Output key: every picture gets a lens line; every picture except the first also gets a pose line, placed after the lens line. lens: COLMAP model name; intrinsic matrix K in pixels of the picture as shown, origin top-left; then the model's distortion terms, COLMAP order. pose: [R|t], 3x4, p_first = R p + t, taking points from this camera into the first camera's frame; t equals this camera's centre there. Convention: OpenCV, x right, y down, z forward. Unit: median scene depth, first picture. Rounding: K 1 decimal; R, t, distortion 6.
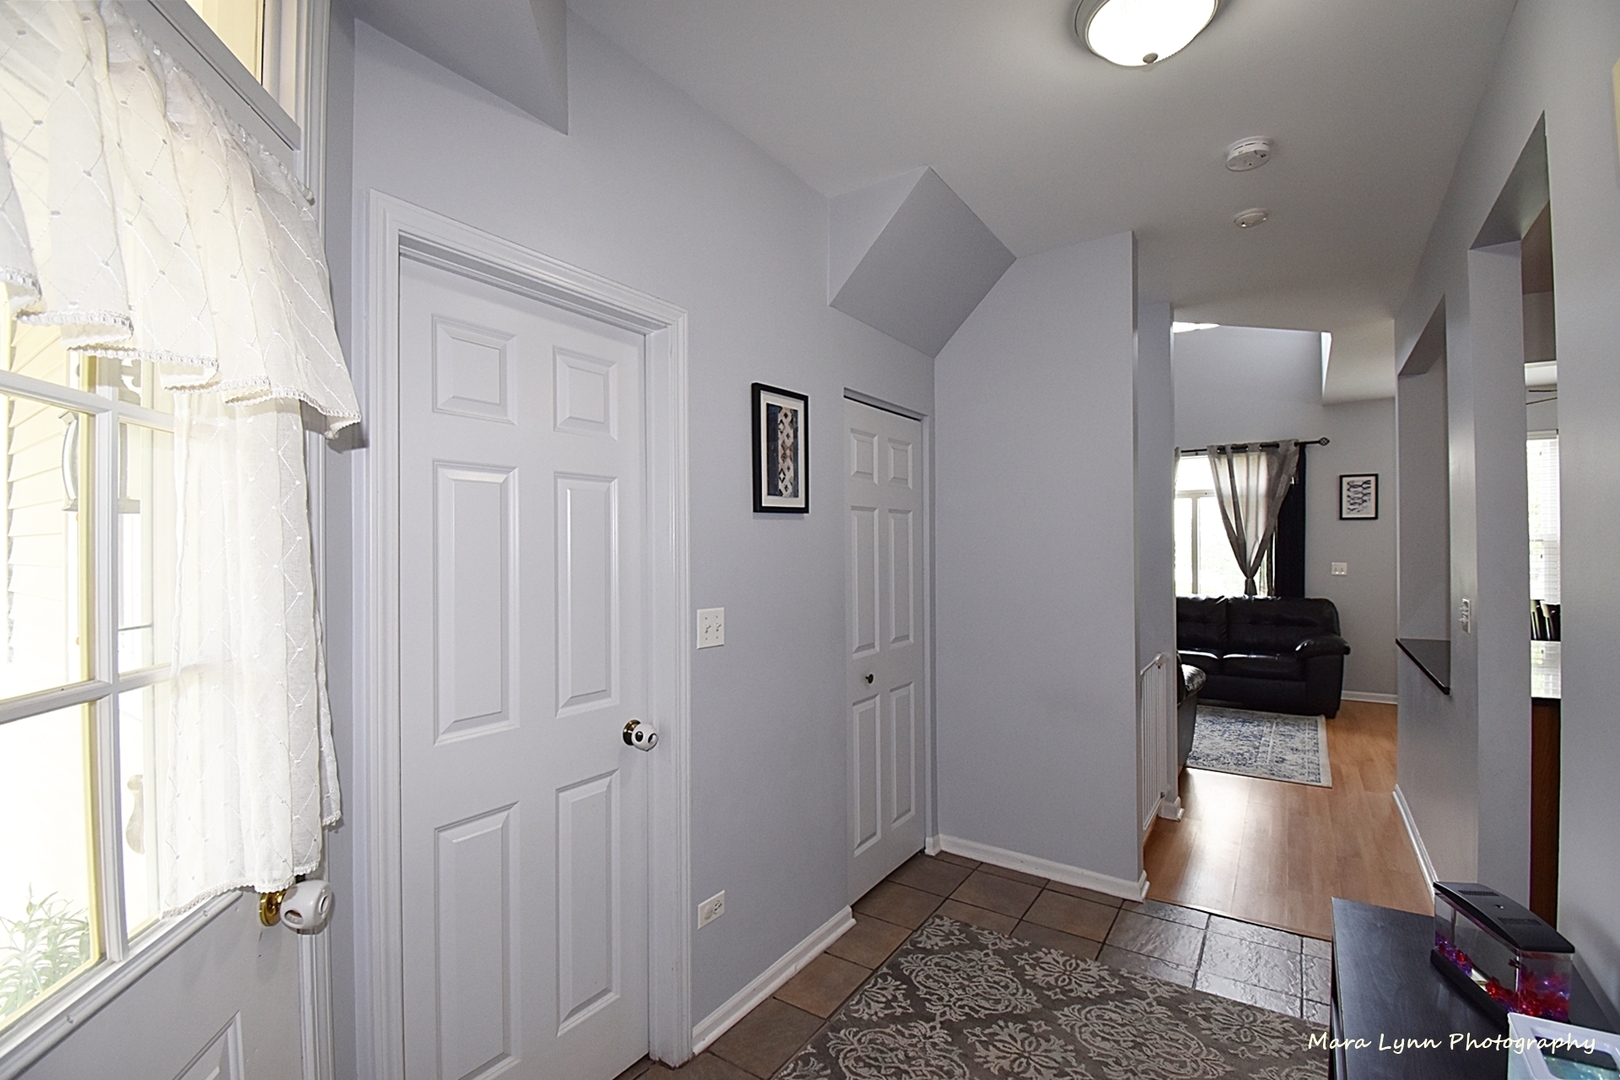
lens RADIAL K [[721.1, 0, 820.2], [0, 721.1, 546.5], [0, 0, 1]] dist [0.014275, -0.022706]
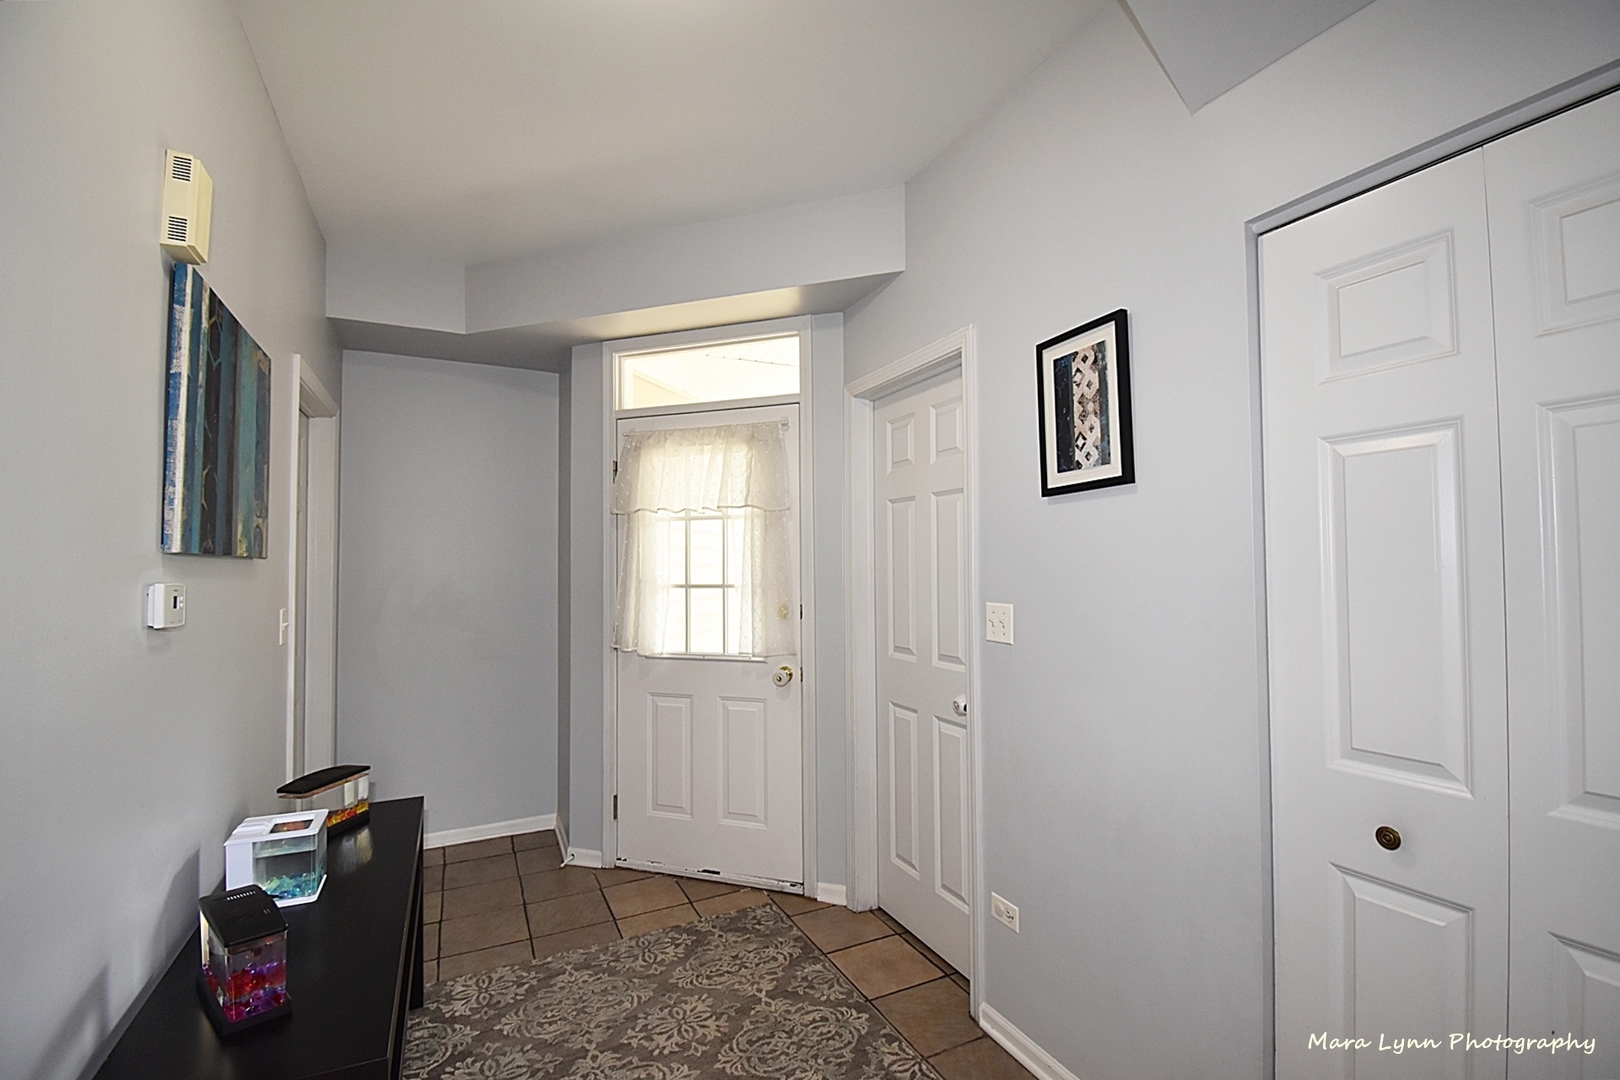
lens RADIAL K [[721.1, 0, 820.2], [0, 721.1, 546.5], [0, 0, 1]] dist [0.014275, -0.022706]
pose [[-0.500919, -0.015338, -0.865358, 0.267466], [0.012644, 0.999607, -0.025036, 0.009679], [0.865402, -0.023483, -0.500528, 0.415874]]
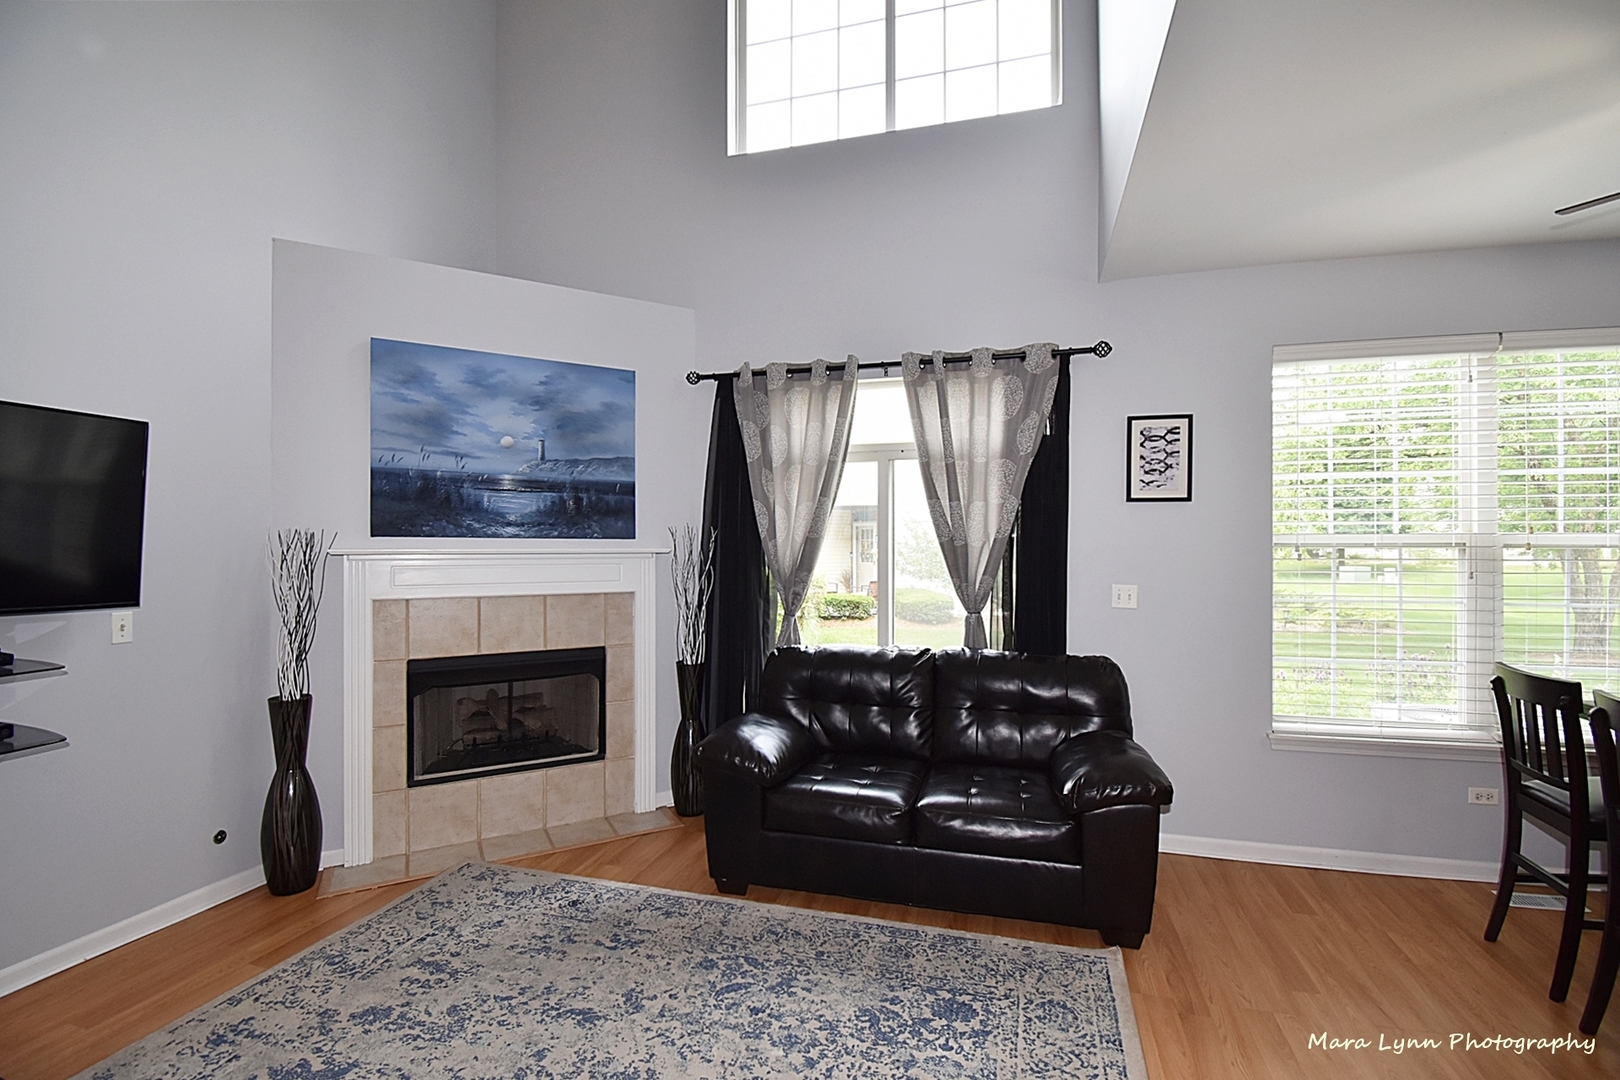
lens RADIAL K [[721.1, 0, 820.2], [0, 721.1, 546.5], [0, 0, 1]] dist [0.014275, -0.022706]
pose [[0.949698, 0.006329, 0.313103, 0.349821], [-0.004953, 0.999974, -0.005190, -0.001196], [-0.313128, 0.003378, 0.949705, 0.579785]]
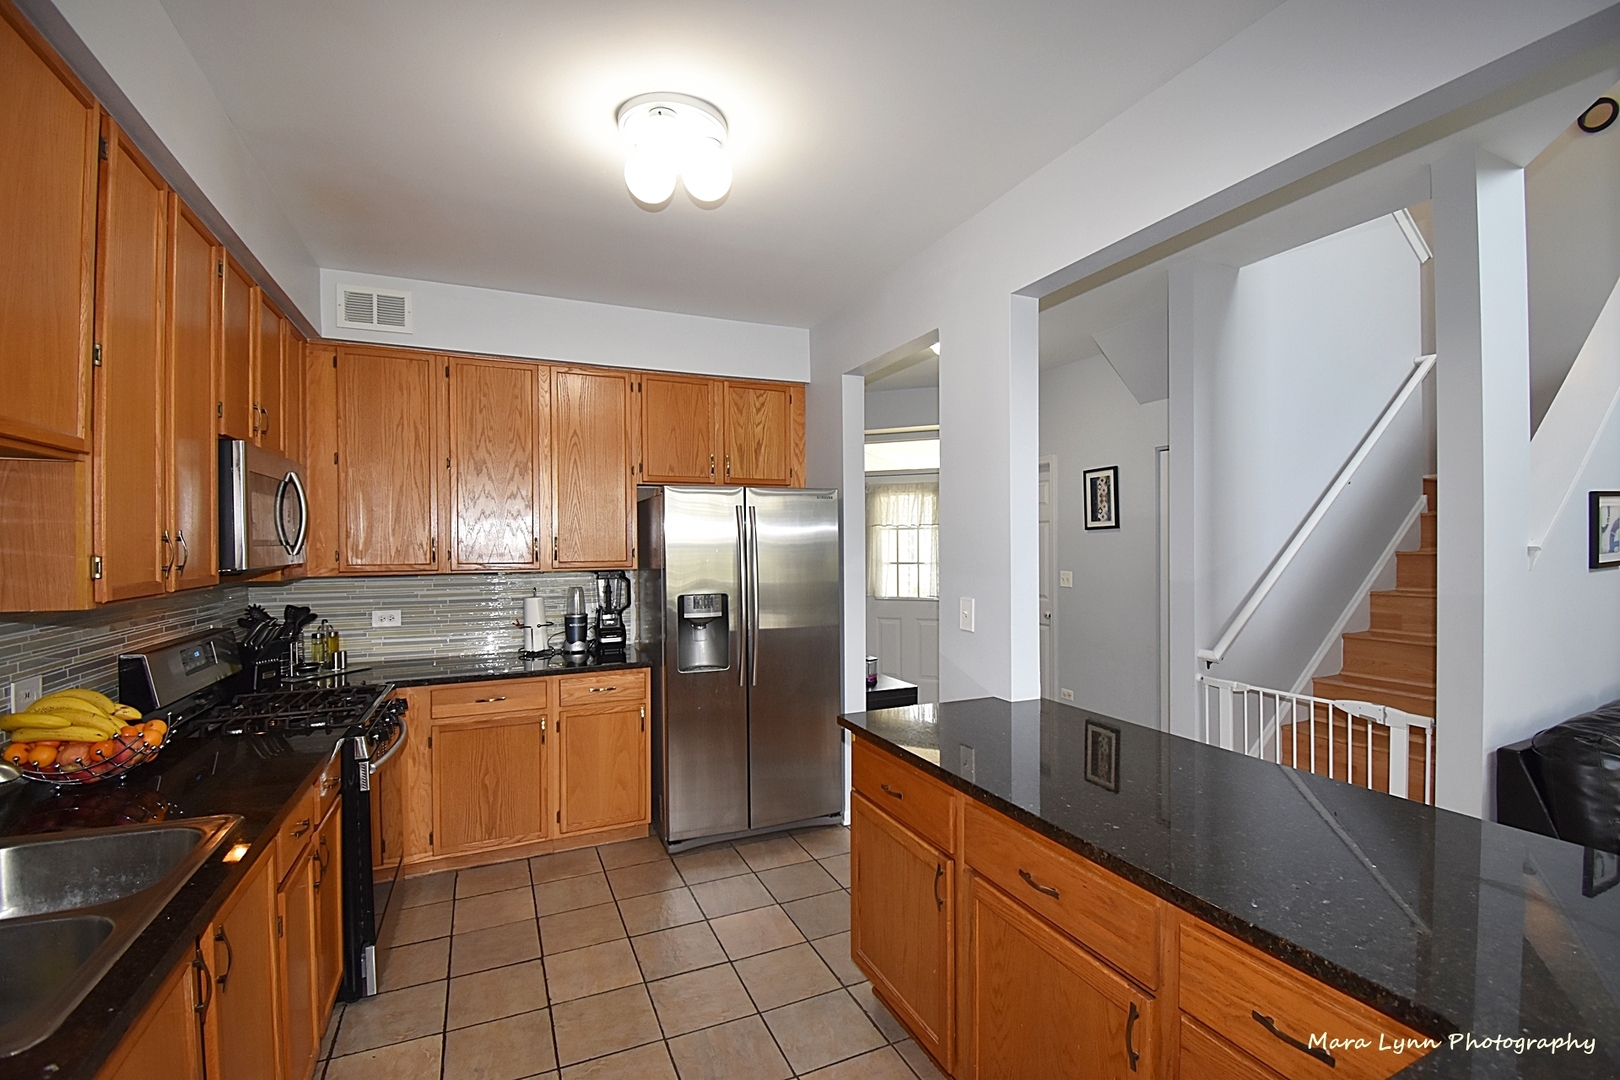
lens RADIAL K [[724.4, 0, 811.6], [0, 724.4, 545.8], [0, 0, 1]] dist [0.022953, -0.023011]
pose [[-0.530249, 0.016512, -0.847681, 0.765654], [0.012882, 0.999852, 0.011419, -0.012554], [0.847744, -0.004865, -0.530383, 0.508373]]
